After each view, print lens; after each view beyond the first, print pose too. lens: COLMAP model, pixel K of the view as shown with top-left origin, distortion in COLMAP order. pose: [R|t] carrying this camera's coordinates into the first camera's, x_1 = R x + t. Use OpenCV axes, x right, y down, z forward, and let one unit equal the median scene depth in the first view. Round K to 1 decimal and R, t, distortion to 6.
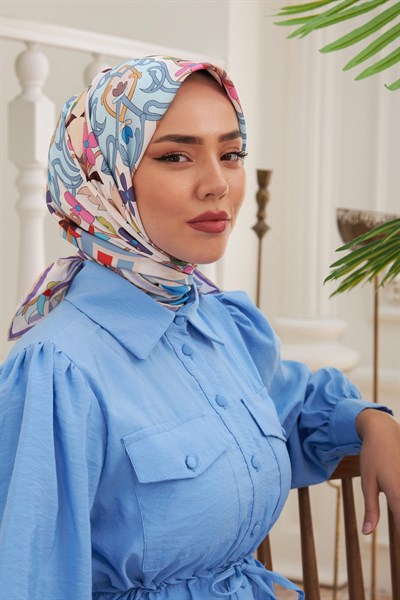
lens RADIAL K [[1239.5, 0, 200.0], [0, 1239.5, 300.0], [0, 0, 1]] dist [0.394653, 0.278990]
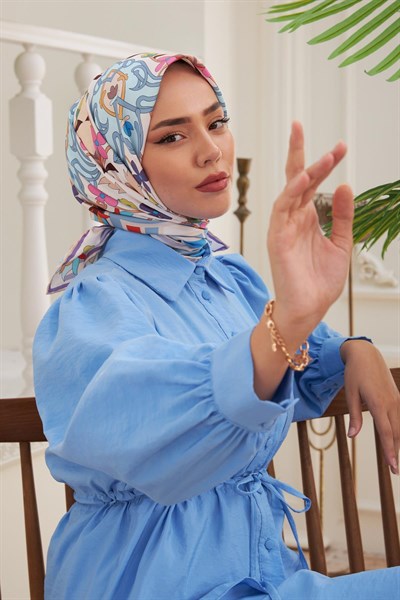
lens RADIAL K [[1193.6, 0, 200.0], [0, 1193.6, 300.0], [0, 0, 1]] dist [0.015997, 0.069041]
pose [[0.970203, -0.240502, -0.029411, 0.002433], [0.241933, 0.968214, 0.063477, -0.028286], [0.013210, -0.068701, 0.997550, -0.146304]]
